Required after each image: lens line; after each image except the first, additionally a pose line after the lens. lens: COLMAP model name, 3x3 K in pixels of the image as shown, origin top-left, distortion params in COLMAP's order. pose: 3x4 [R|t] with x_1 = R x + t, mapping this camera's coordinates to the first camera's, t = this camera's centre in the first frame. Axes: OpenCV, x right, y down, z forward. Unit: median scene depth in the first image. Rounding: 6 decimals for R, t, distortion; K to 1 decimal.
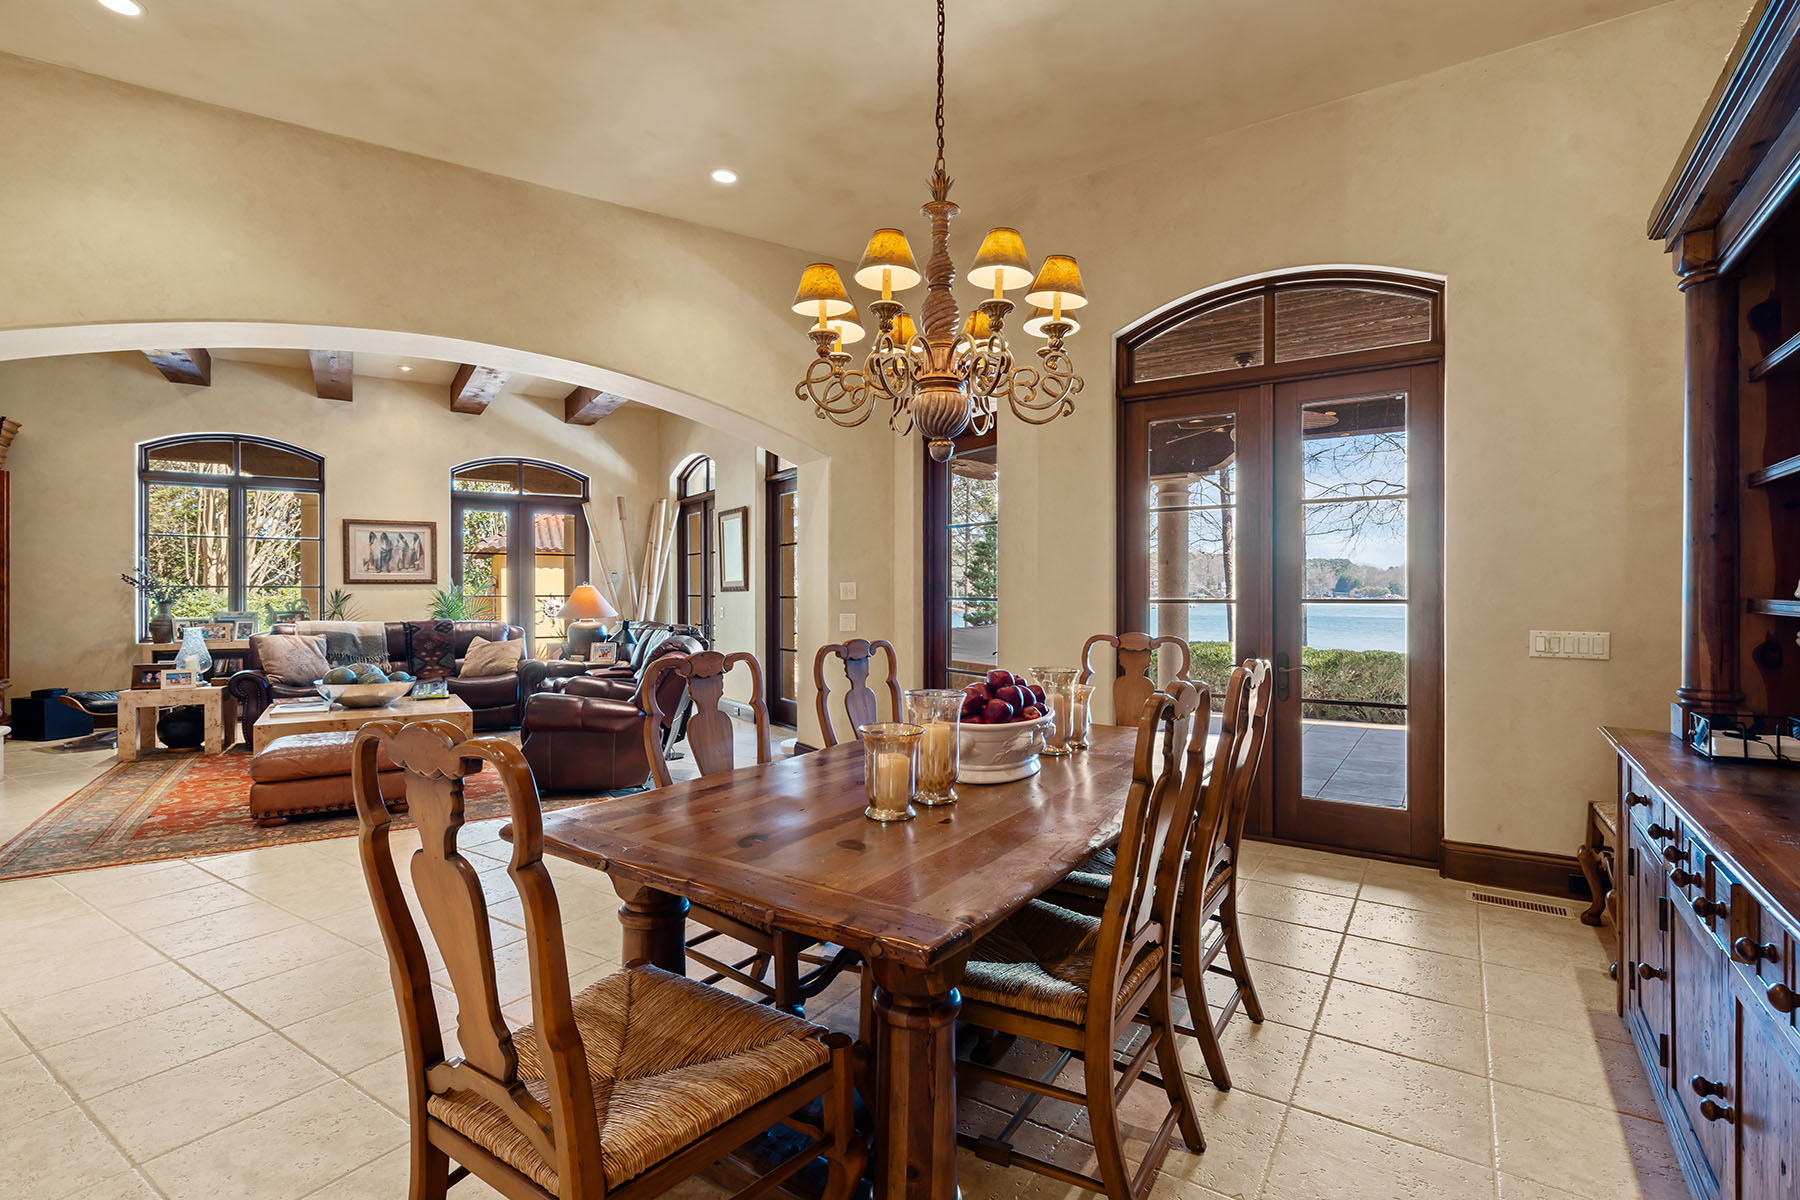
lens RADIAL K [[842.8, 0, 900.0], [0, 842.8, 600.0], [0, 0, 1]] dist [-0.005402, -0.001040]
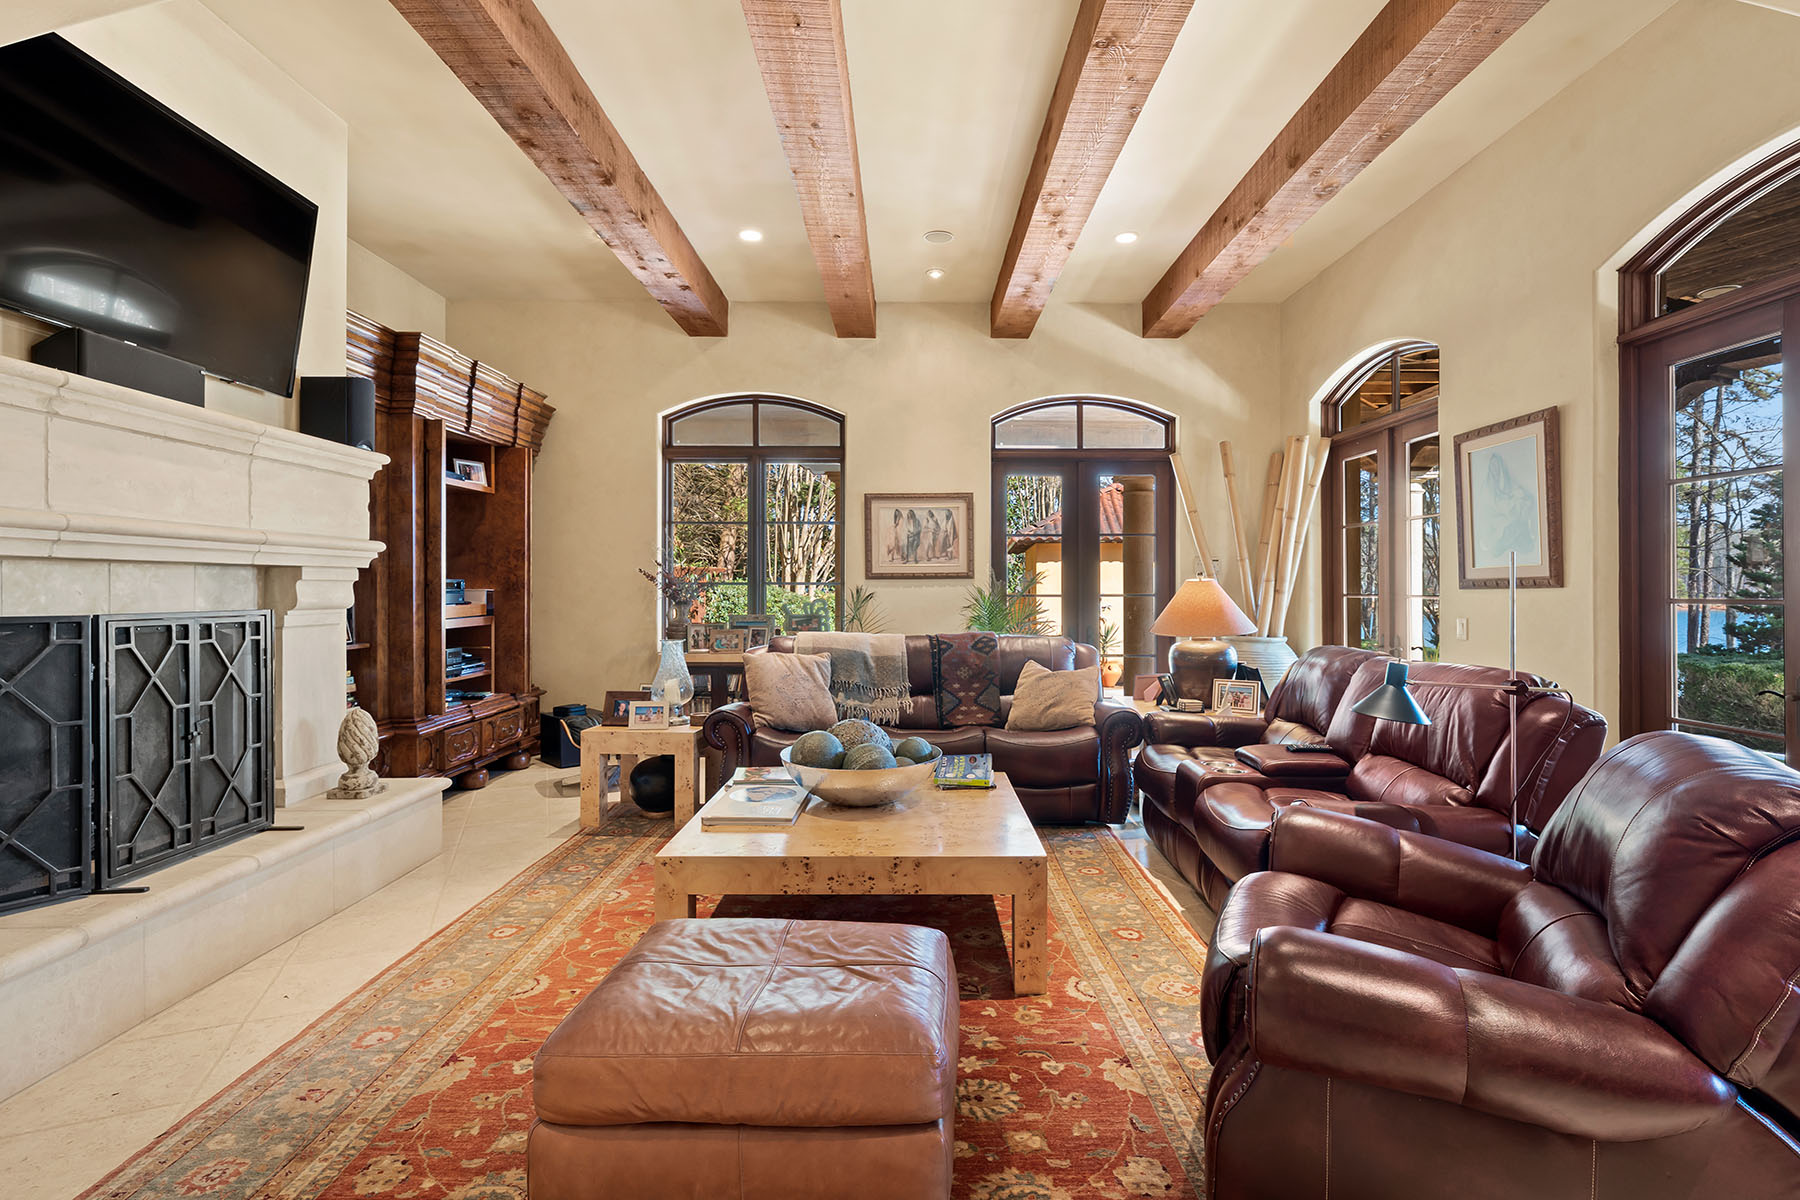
lens RADIAL K [[834.4, 0, 901.3], [0, 834.4, 586.2], [0, 0, 1]] dist [0.001310, 0.000461]
pose [[0.832842, -0.002711, -0.553504, -0.226919], [-0.003361, 0.999945, -0.009955, -0.005615], [0.553500, 0.010152, 0.832787, 0.406867]]
